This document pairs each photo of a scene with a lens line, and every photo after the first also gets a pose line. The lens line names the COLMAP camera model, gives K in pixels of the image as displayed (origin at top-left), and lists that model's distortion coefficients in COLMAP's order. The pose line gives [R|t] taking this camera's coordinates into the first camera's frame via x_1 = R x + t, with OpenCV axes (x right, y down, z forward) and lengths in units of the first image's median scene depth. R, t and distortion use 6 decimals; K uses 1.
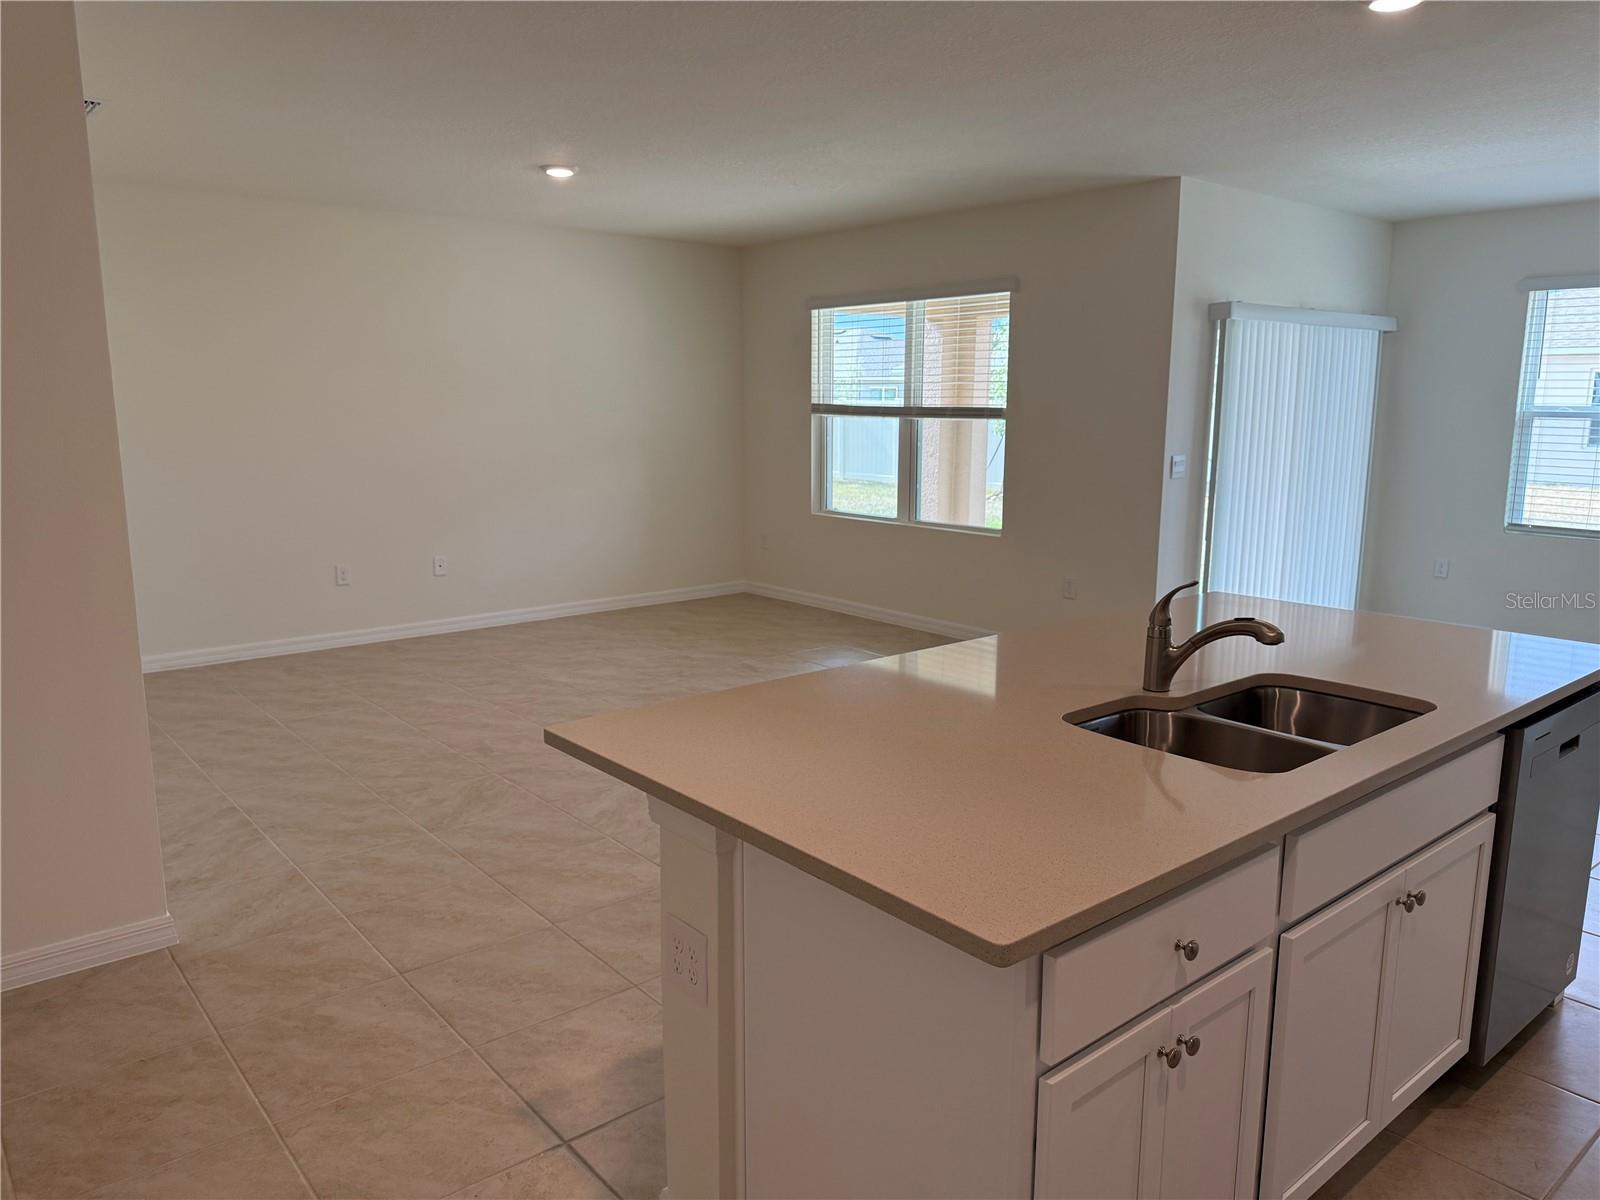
lens RADIAL K [[1197.3, 0, 801.6], [0, 1197.3, 625.8], [0, 0, 1]] dist [-0.001013, -0.001350]
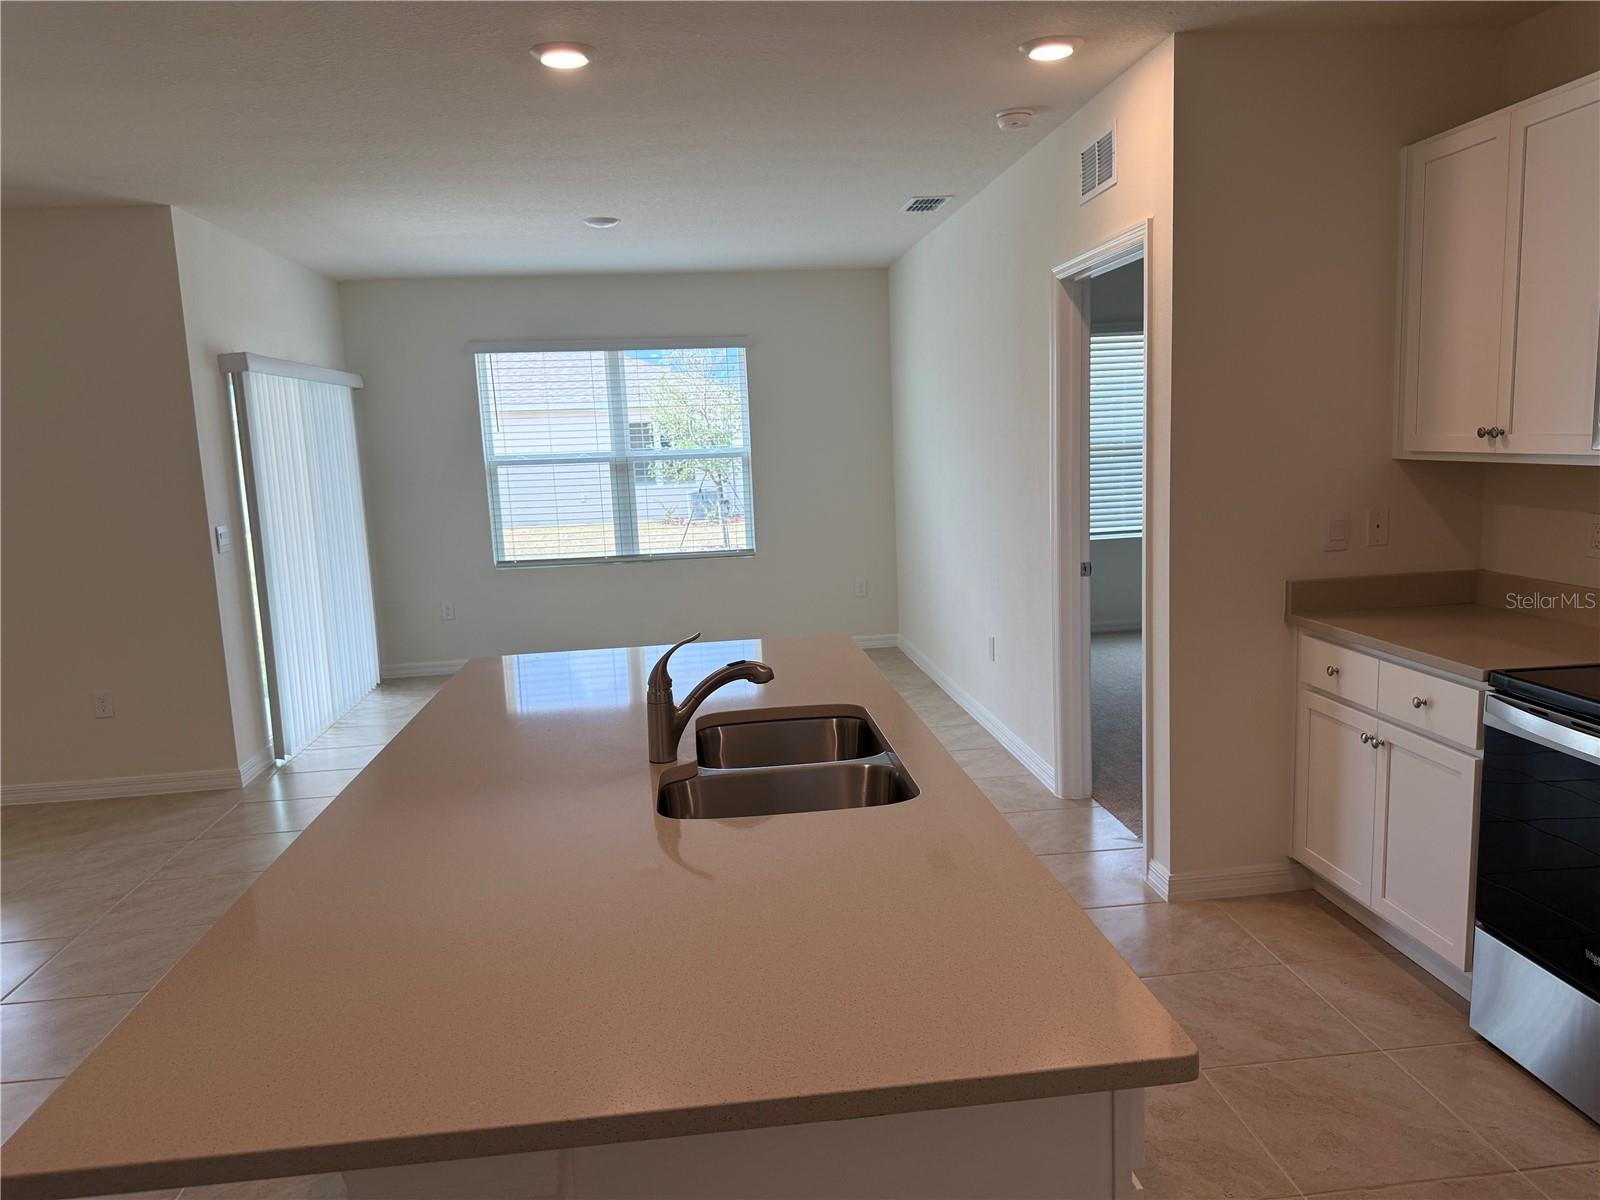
lens RADIAL K [[1156.7, 0, 839.1], [0, 1156.7, 587.5], [0, 0, 1]] dist [0.240711, -0.281033]
pose [[0.578626, -0.136735, 0.804049, -0.134918], [0.201552, 0.979242, 0.021483, -0.027828], [-0.790297, 0.149627, 0.594174, 0.135593]]
